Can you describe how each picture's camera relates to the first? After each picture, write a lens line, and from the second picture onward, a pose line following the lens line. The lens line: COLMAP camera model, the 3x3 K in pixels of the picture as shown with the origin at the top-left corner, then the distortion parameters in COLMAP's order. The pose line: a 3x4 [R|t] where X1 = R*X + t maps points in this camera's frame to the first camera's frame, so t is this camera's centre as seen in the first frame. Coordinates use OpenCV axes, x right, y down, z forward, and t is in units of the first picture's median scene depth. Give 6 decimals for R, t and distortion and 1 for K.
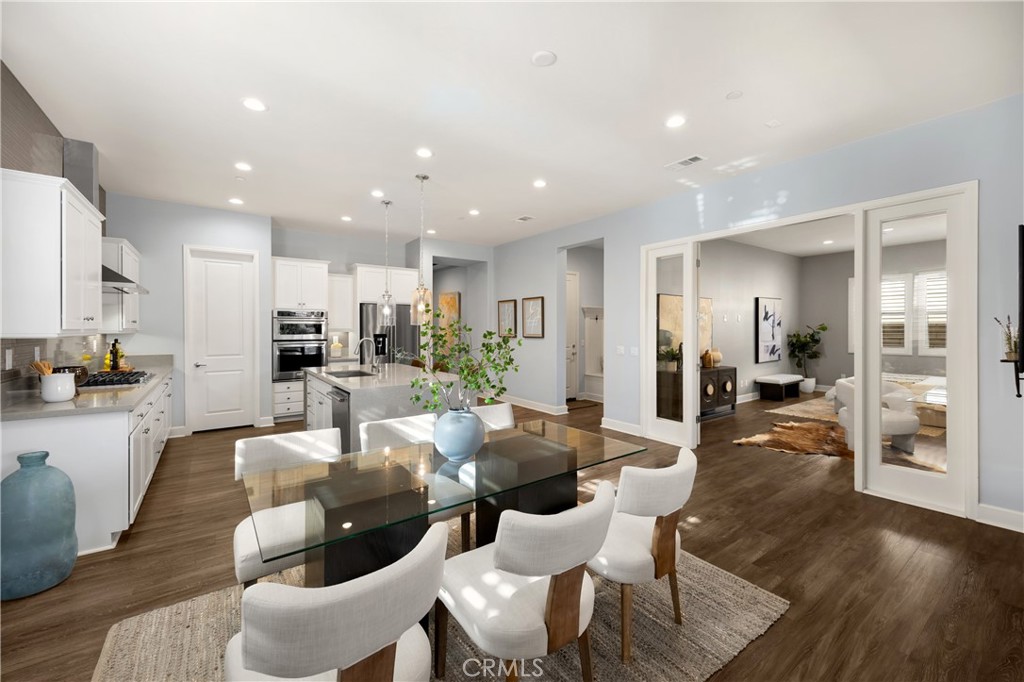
lens RADIAL K [[408.5, 0, 513.4], [0, 408.5, 333.1], [0, 0, 1]] dist [0.007374, -0.001415]
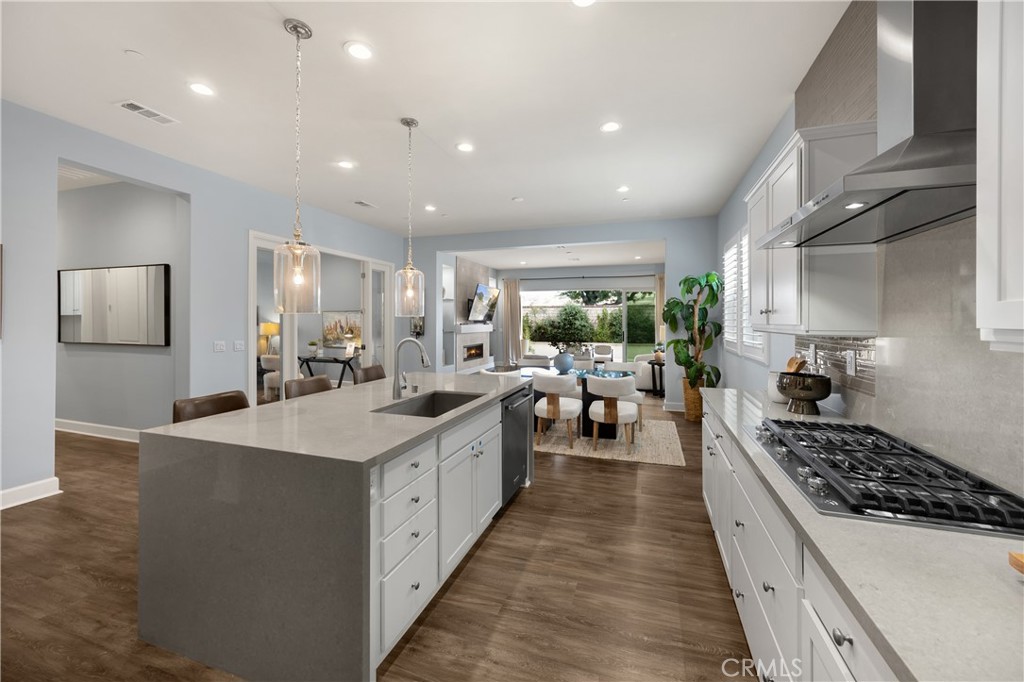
lens RADIAL K [[408.5, 0, 520.3], [0, 408.5, 314.1], [0, 0, 1]] dist [0.007374, -0.001415]
pose [[-0.591647, 0.013115, 0.806091, -0.685709], [0.003883, 0.999902, -0.013419, -0.008237], [-0.806188, -0.004809, -0.591640, 0.919348]]
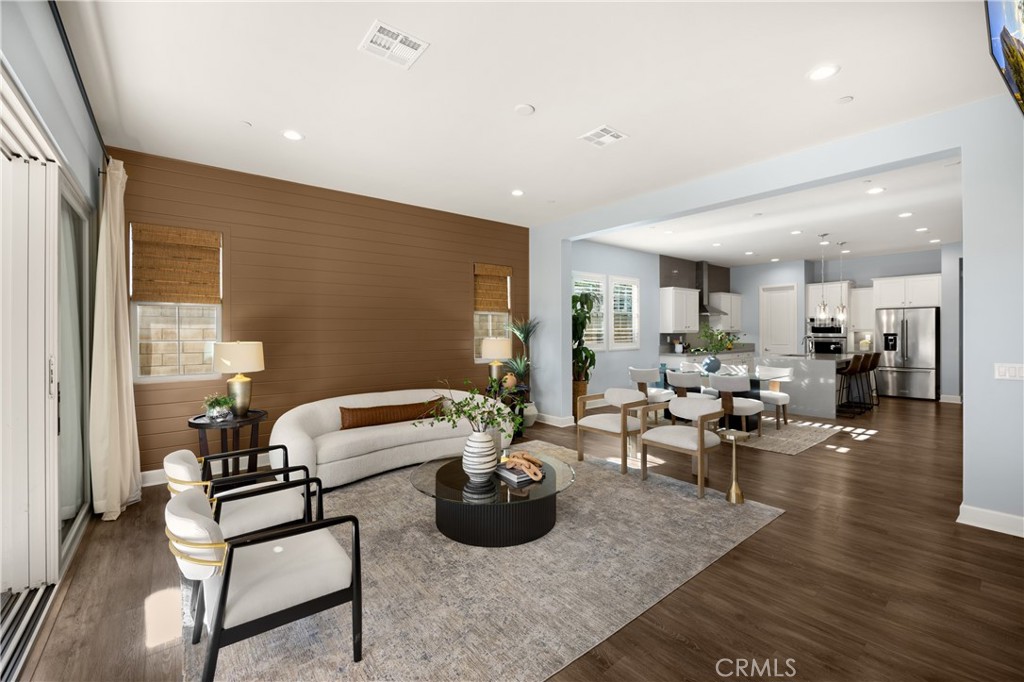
lens RADIAL K [[424.1, 0, 521.4], [0, 424.1, 334.1], [0, 0, 1]] dist [-0.002245, 0.000615]
pose [[0.059828, 0.005109, -0.998196, 0.963063], [-0.002580, 0.999984, 0.004964, 0.000942], [0.998205, 0.002278, 0.059841, -0.195276]]
